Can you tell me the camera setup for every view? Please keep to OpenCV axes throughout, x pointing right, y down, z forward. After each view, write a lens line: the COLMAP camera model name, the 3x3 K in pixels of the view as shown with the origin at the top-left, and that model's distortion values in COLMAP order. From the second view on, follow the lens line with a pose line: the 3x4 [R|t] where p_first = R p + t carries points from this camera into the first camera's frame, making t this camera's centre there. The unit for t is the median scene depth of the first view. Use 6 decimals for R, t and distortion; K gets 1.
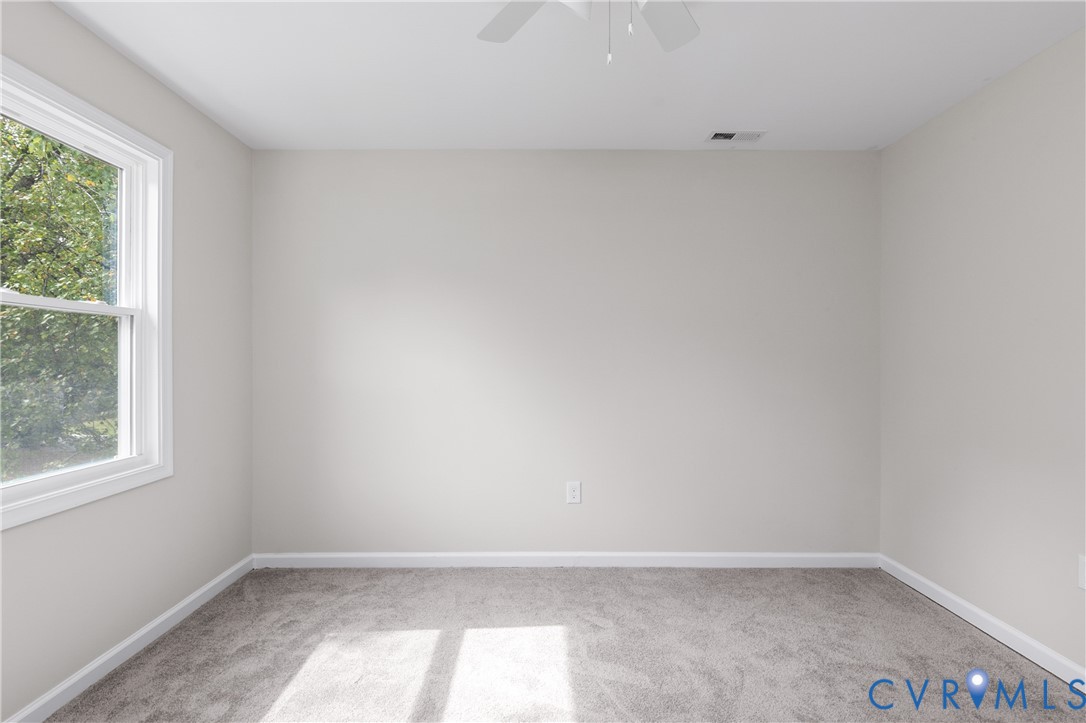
lens RADIAL K [[522.1, 0, 543.0], [0, 522.1, 361.5], [0, 0, 1]] dist [0.000984, -0.000116]
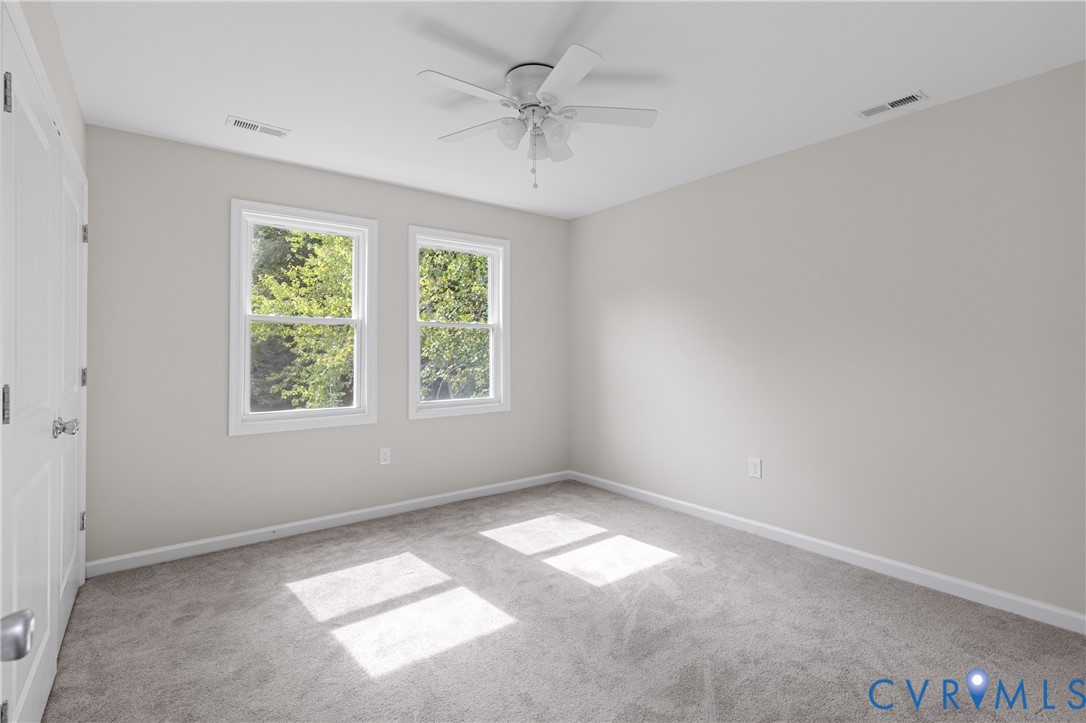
lens RADIAL K [[518.7, 0, 544.7], [0, 518.7, 347.9], [0, 0, 1]] dist [-0.000682, -0.000054]
pose [[0.604561, -0.005060, -0.796543, 0.876573], [-0.003630, 0.999952, -0.009107, 0.007629], [0.796551, 0.008397, 0.604513, -0.042953]]
